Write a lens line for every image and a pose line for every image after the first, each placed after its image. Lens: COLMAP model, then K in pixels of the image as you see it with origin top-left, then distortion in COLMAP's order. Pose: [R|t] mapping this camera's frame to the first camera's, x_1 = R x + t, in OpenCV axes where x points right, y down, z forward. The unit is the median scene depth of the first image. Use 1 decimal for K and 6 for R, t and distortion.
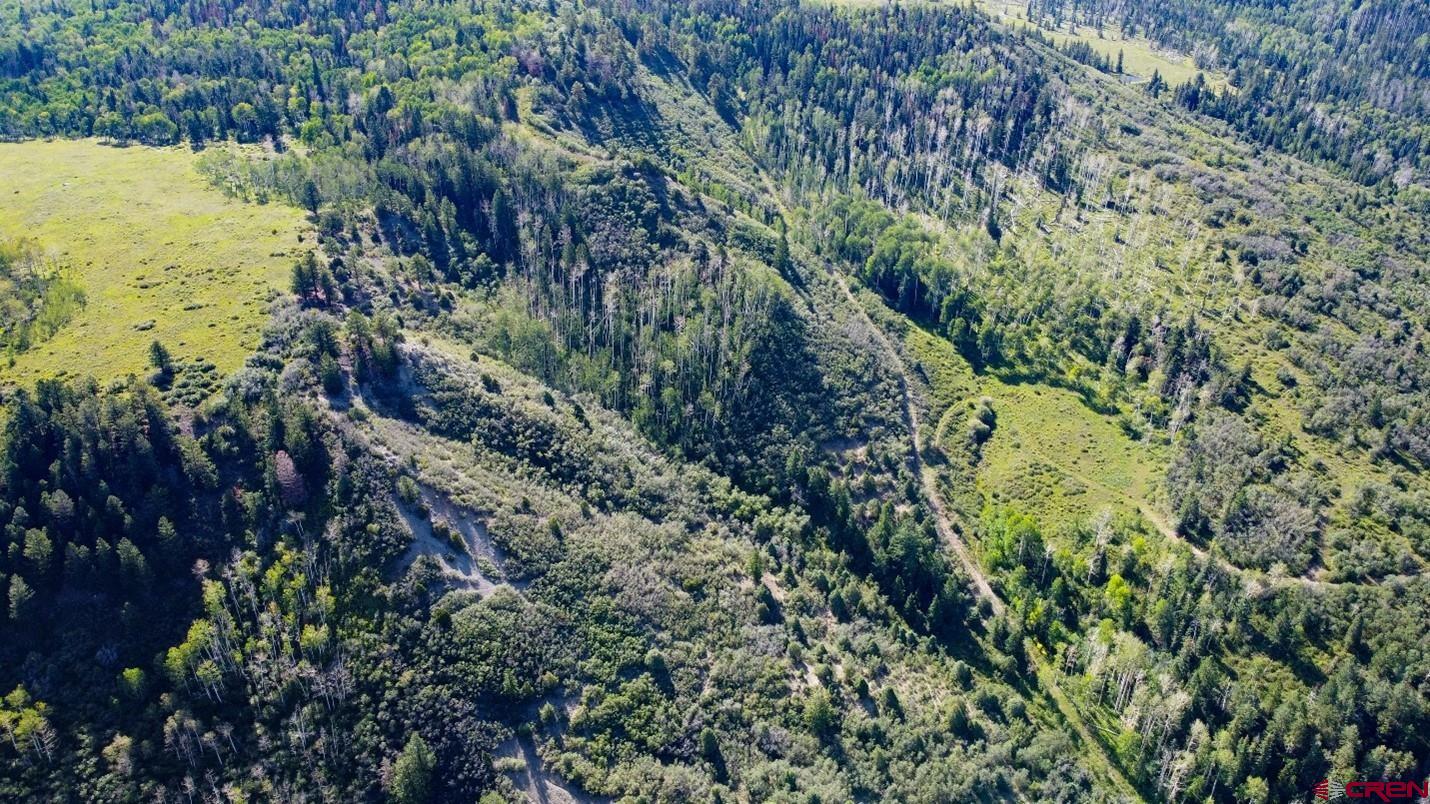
lens RADIAL K [[1101.2, 0, 724.2], [0, 1101.2, 410.1], [0, 0, 1]] dist [0.005921, -0.013703]
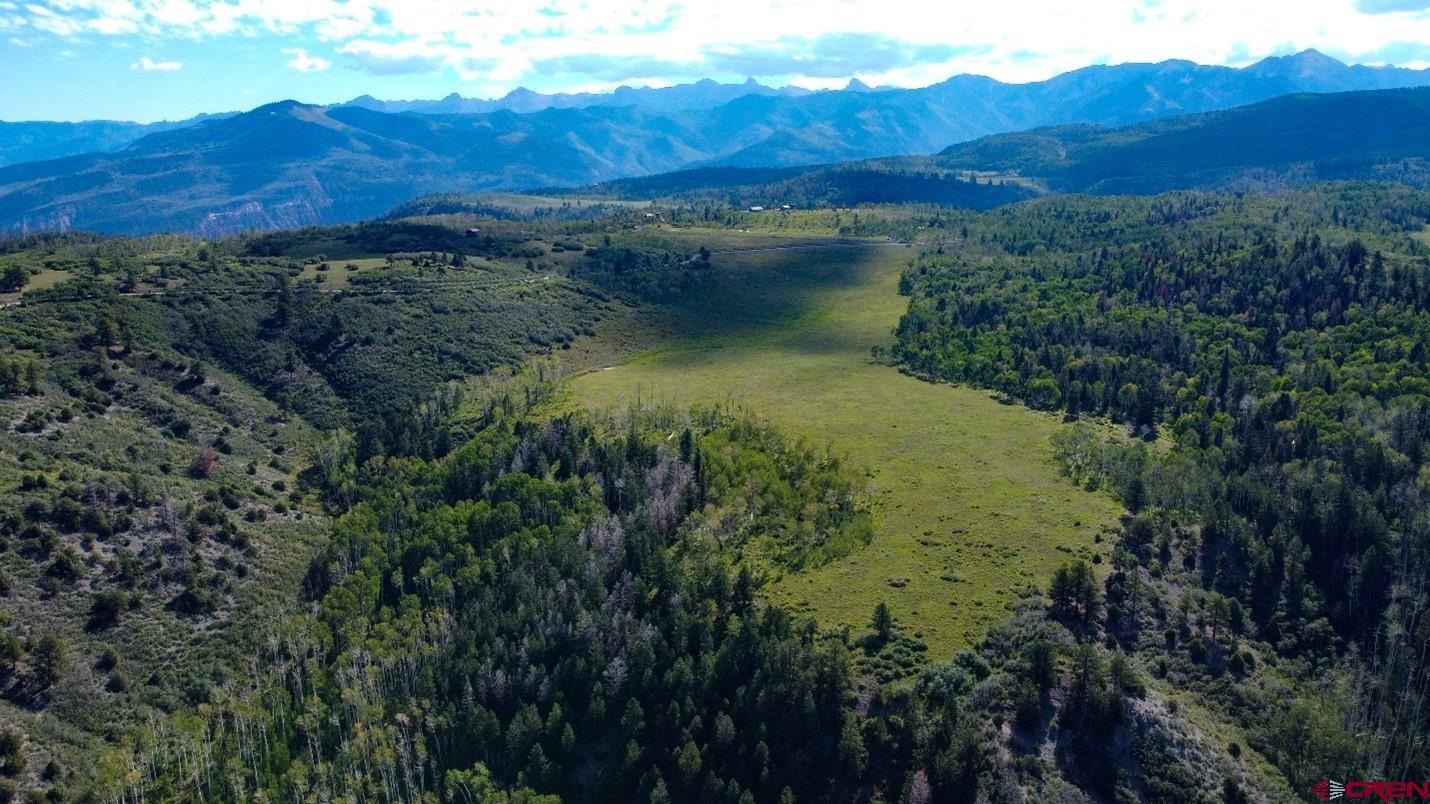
lens RADIAL K [[1101.2, 0, 710.6], [0, 1101.2, 395.6], [0, 0, 1]] dist [0.005921, -0.013703]
pose [[0.634955, 0.176170, -0.752195, 0.068045], [-0.353609, 0.931947, -0.080225, -0.079774], [0.686872, 0.316922, 0.654039, 0.158731]]
